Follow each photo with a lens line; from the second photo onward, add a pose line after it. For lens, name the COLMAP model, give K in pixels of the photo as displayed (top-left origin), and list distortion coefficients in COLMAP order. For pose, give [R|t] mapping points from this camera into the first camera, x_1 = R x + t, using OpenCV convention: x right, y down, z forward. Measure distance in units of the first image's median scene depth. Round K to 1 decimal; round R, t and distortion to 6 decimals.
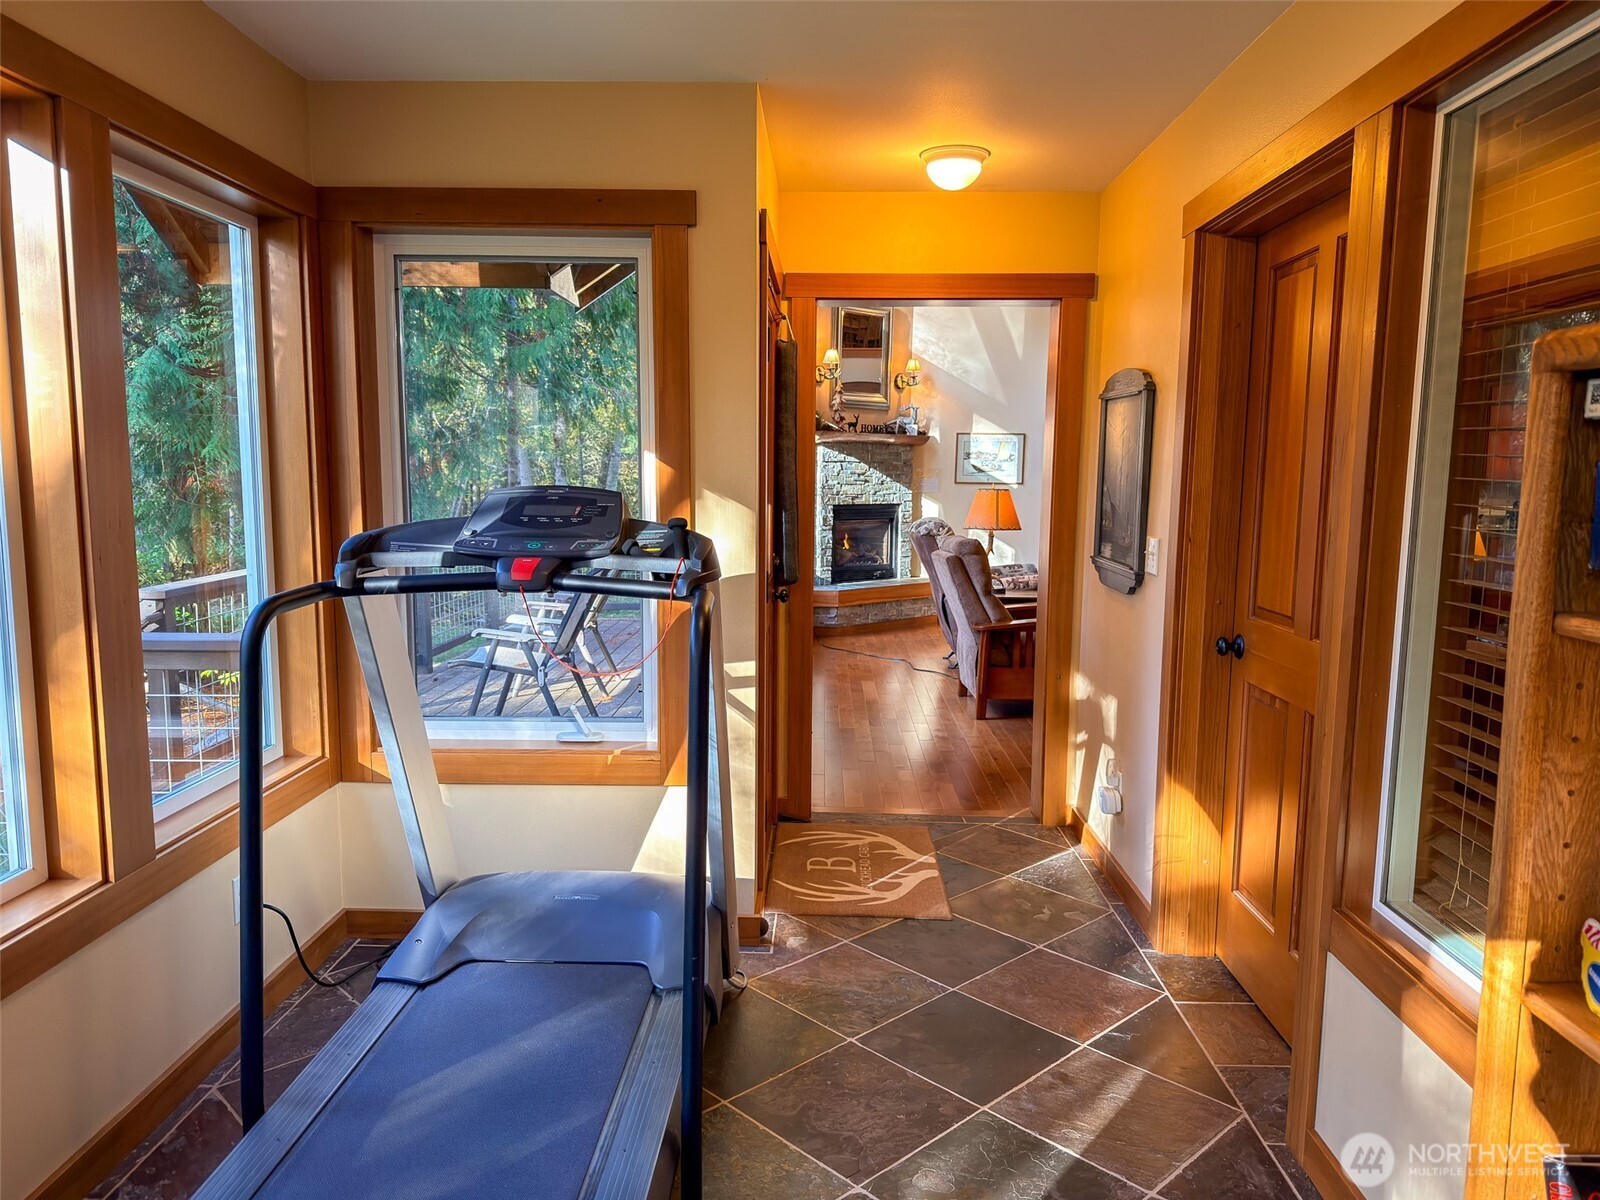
lens RADIAL K [[1109.8, 0, 800.0], [0, 1109.8, 600.0], [0, 0, 1]] dist [0.132496, -0.194755]
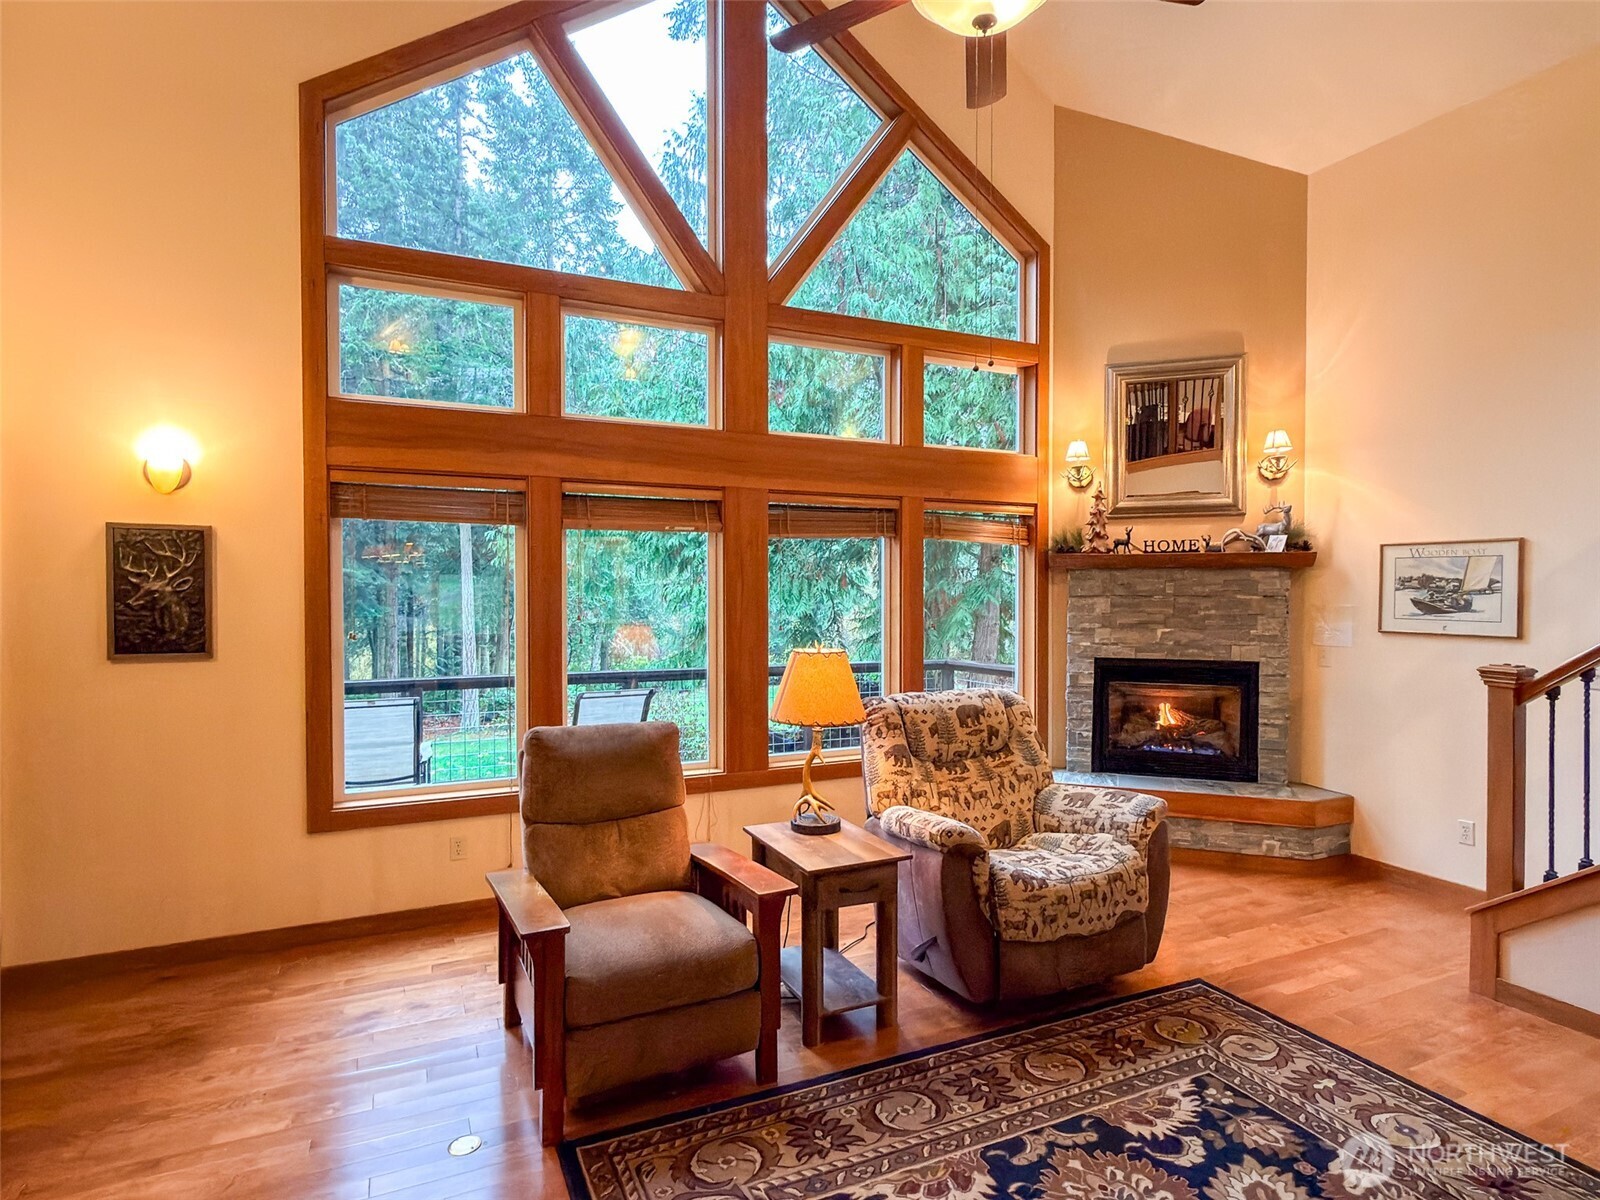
lens RADIAL K [[867.0, 0, 805.9], [0, 867.0, 603.8], [0, 0, 1]] dist [0.000208, -0.000062]
pose [[0.450019, 0.002369, -0.893016, 0.423616], [-0.097513, 0.994147, -0.046503, -0.075253], [0.887679, 0.108008, 0.447616, 0.582341]]
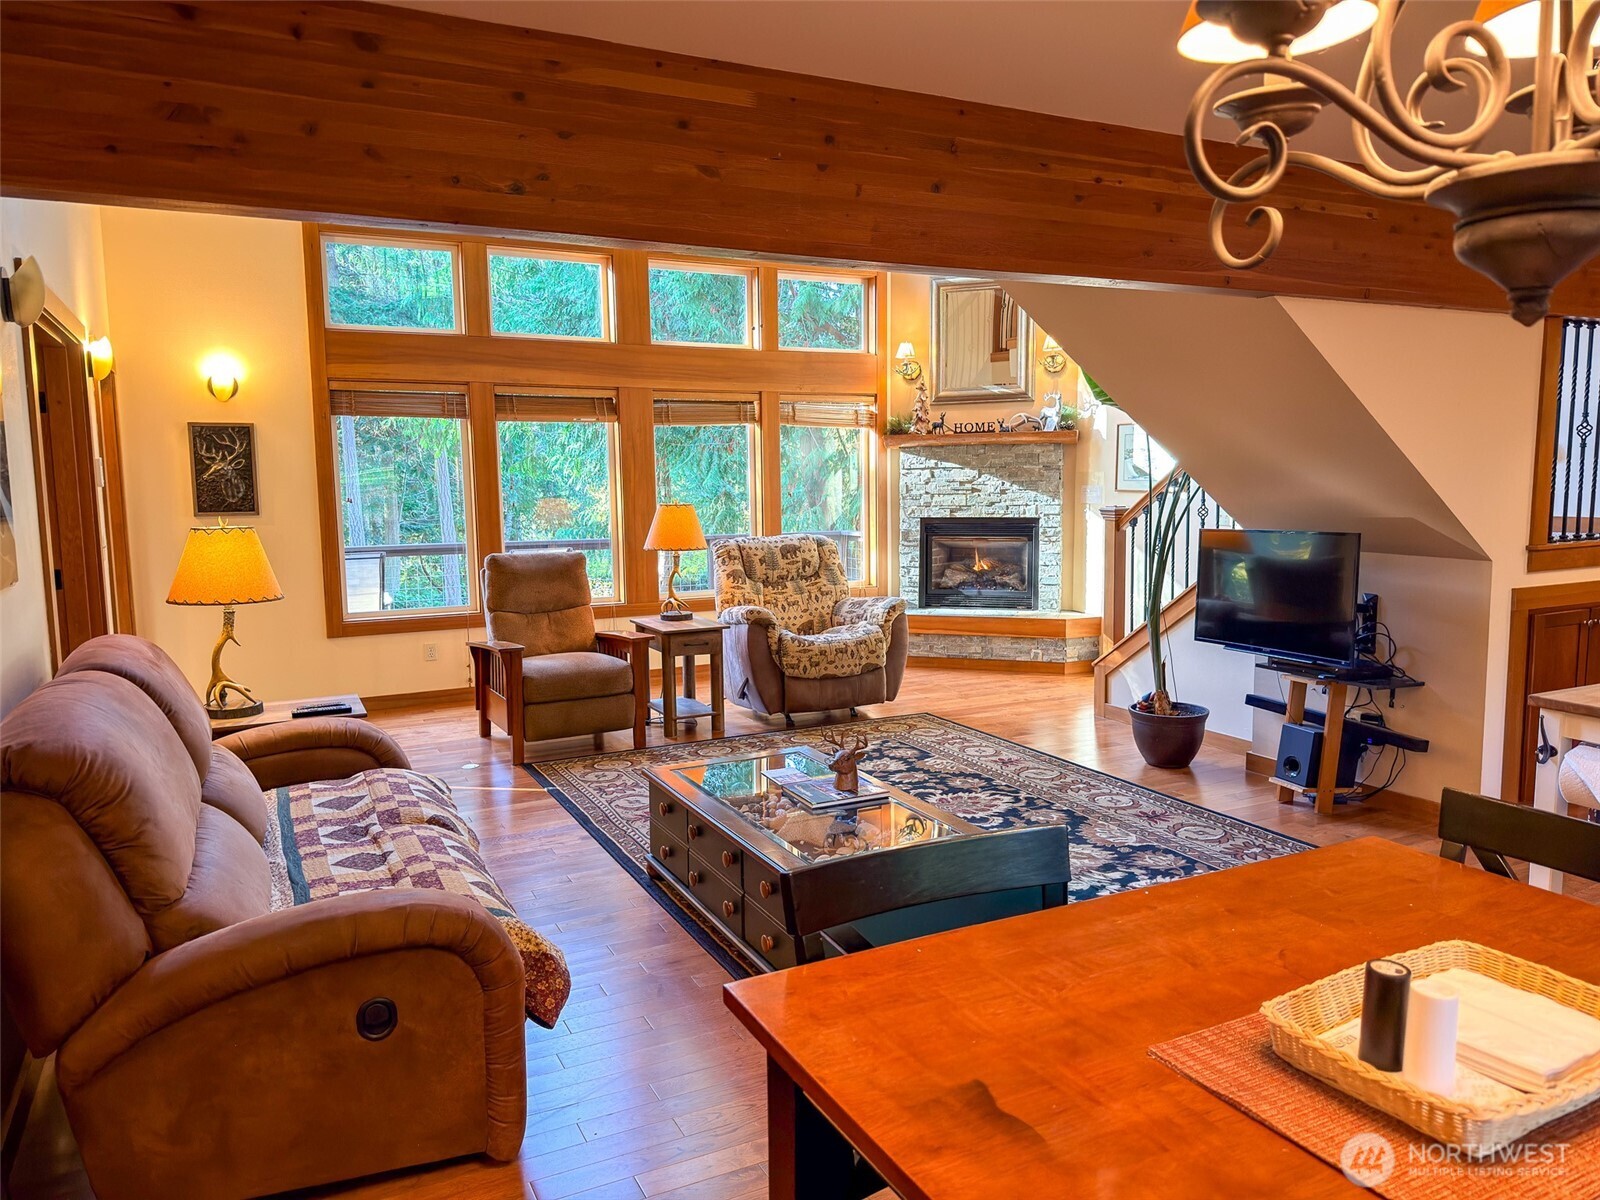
lens RADIAL K [[1109.8, 0, 800.0], [0, 1109.8, 600.0], [0, 0, 1]] dist [0.132496, -0.194755]
pose [[0.472994, 0.083382, -0.877111, 0.746083], [-0.083142, 0.995294, 0.049782, -0.055860], [0.877134, 0.049378, 0.477700, 0.490418]]
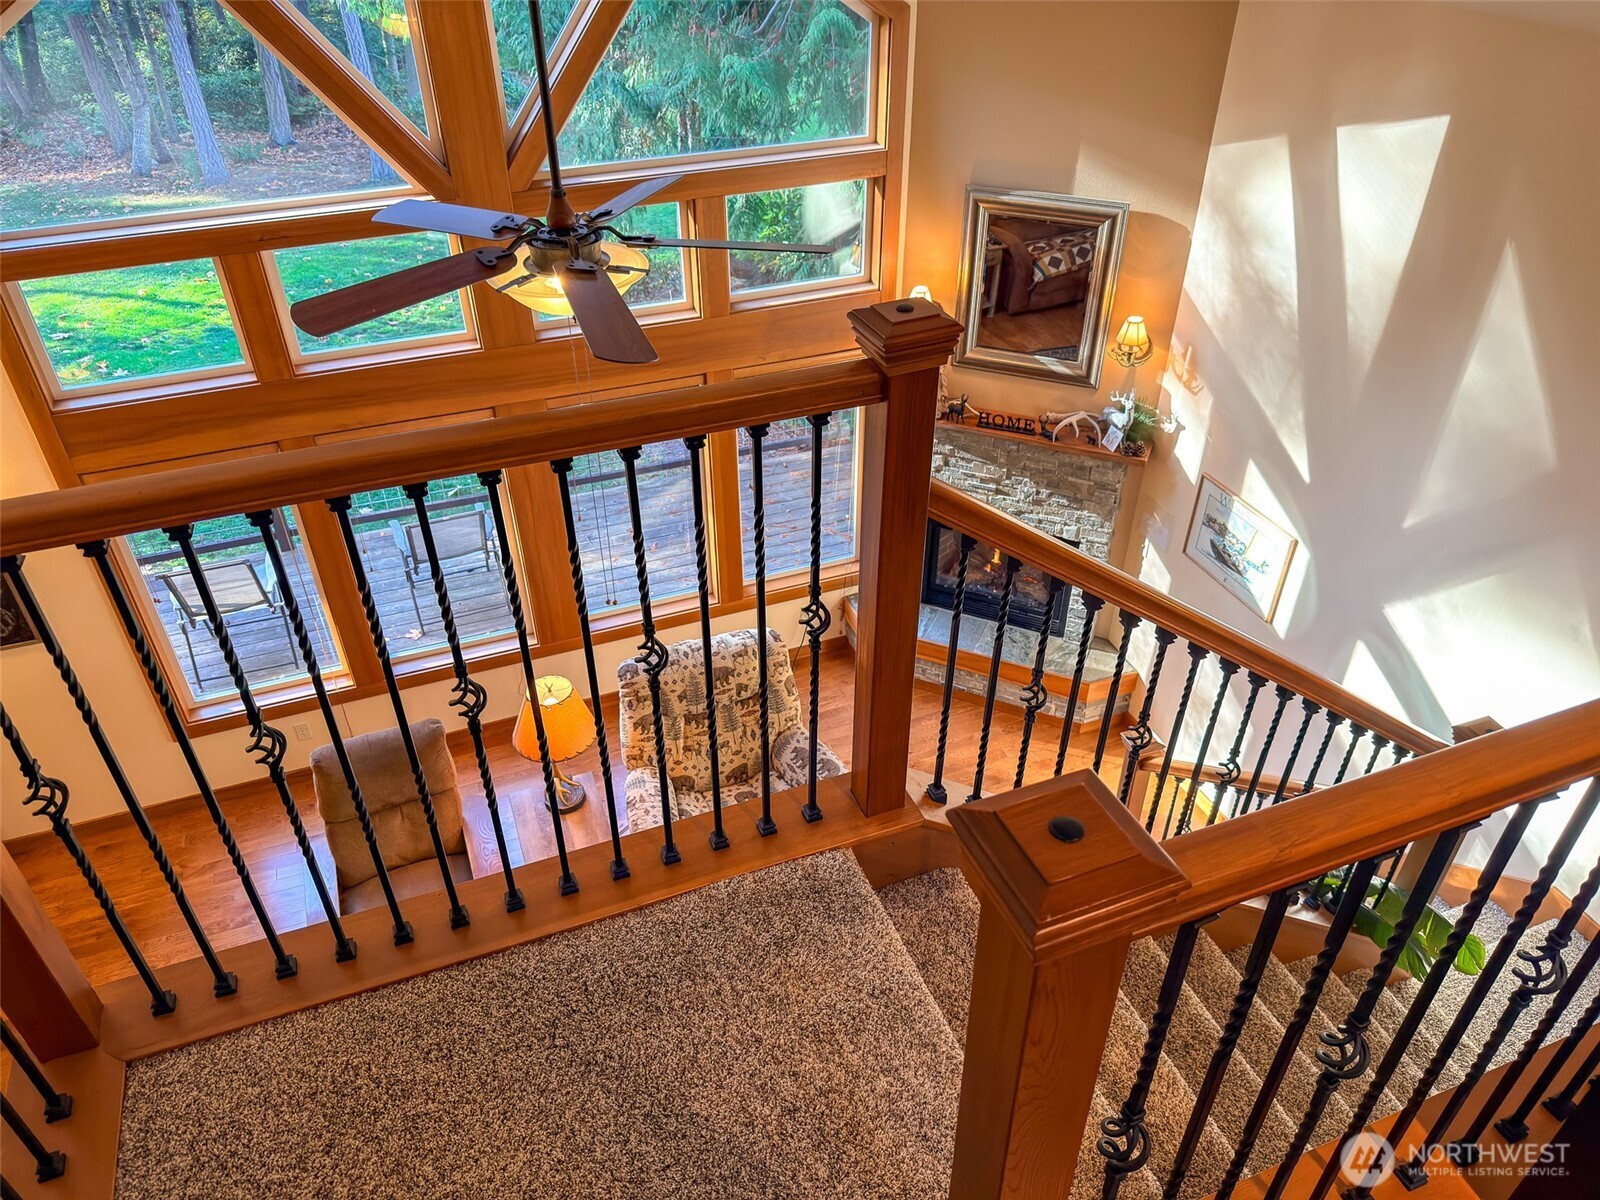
lens RADIAL K [[1128.6, 0, 801.8], [0, 1128.6, 599.7], [0, 0, 1]] dist [0.130481, -0.205158]
pose [[0.378824, 0.538095, -0.752958, 0.531375], [-0.096393, 0.832113, 0.546165, -0.395292], [0.920435, -0.134321, 0.367093, 0.661006]]
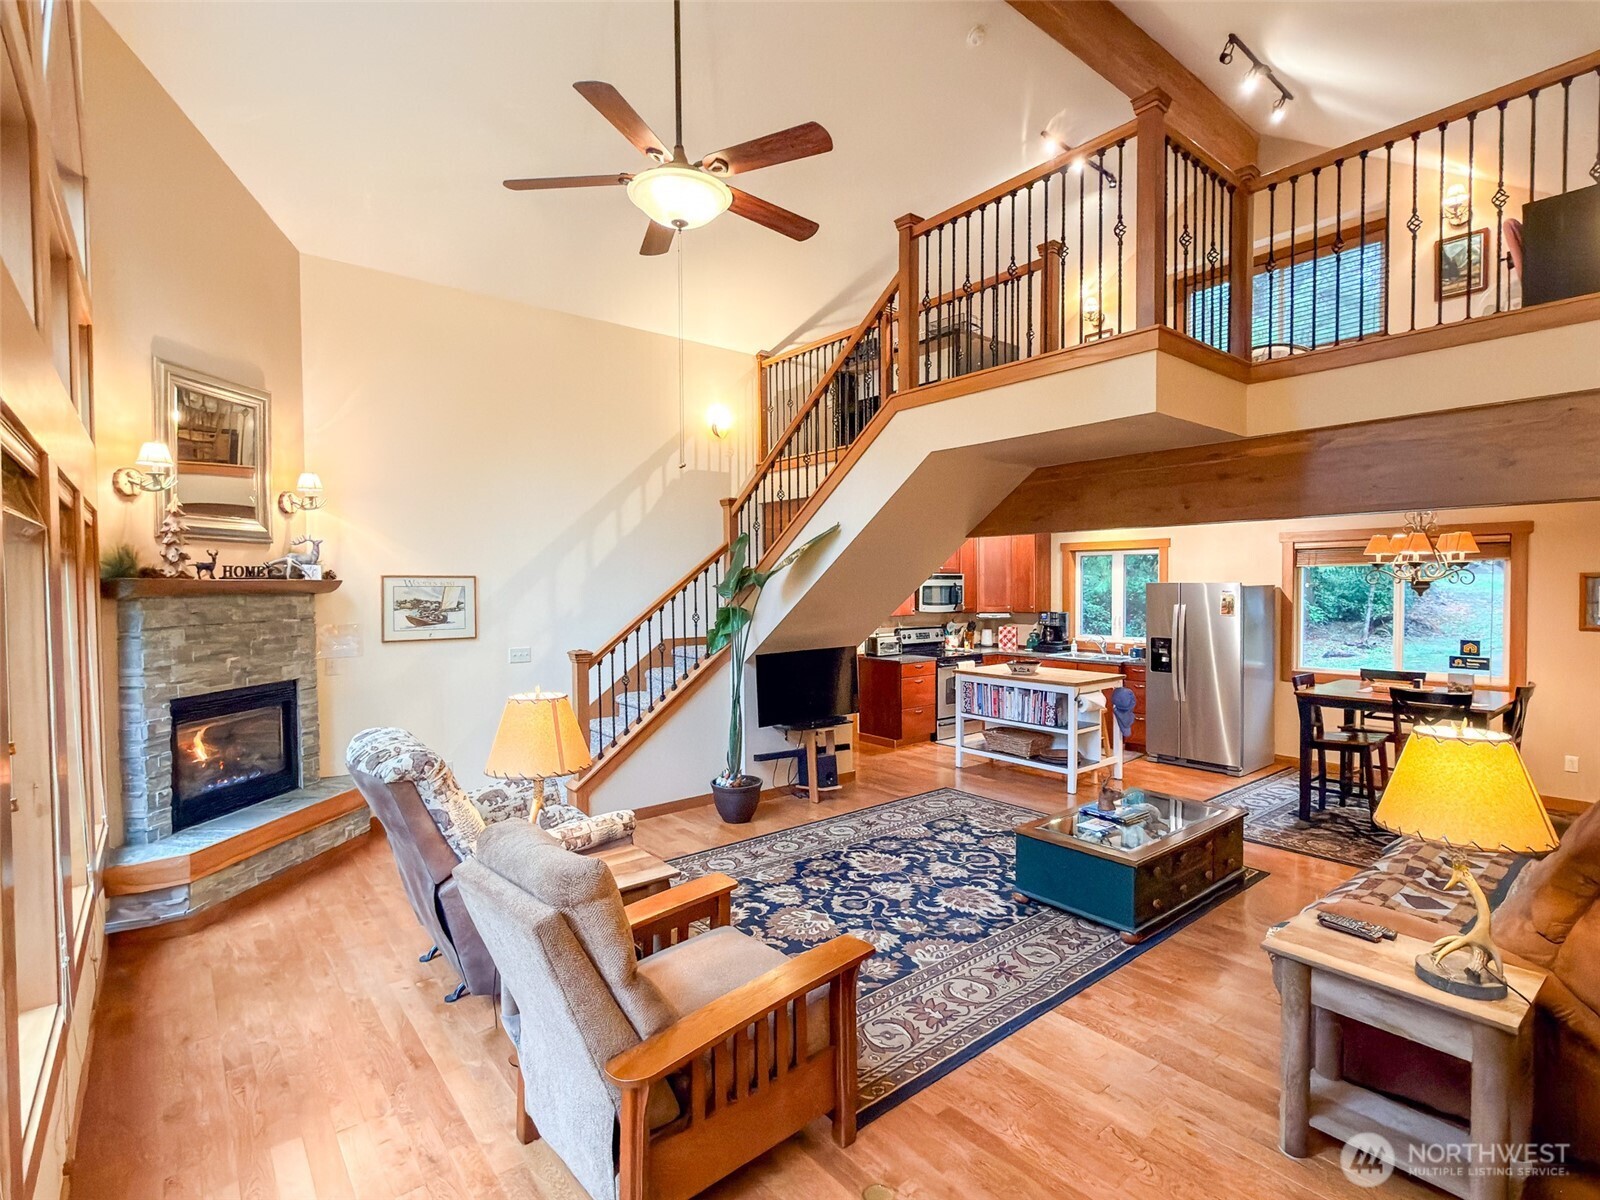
lens RADIAL K [[774.5, 0, 803.9], [0, 774.5, 601.1], [0, 0, 1]] dist [0.000753, 0.000085]
pose [[0.755562, -0.031681, 0.654311, 0.016063], [0.089631, 0.994436, -0.055351, -0.083588], [-0.648916, 0.100468, 0.754198, 0.455366]]
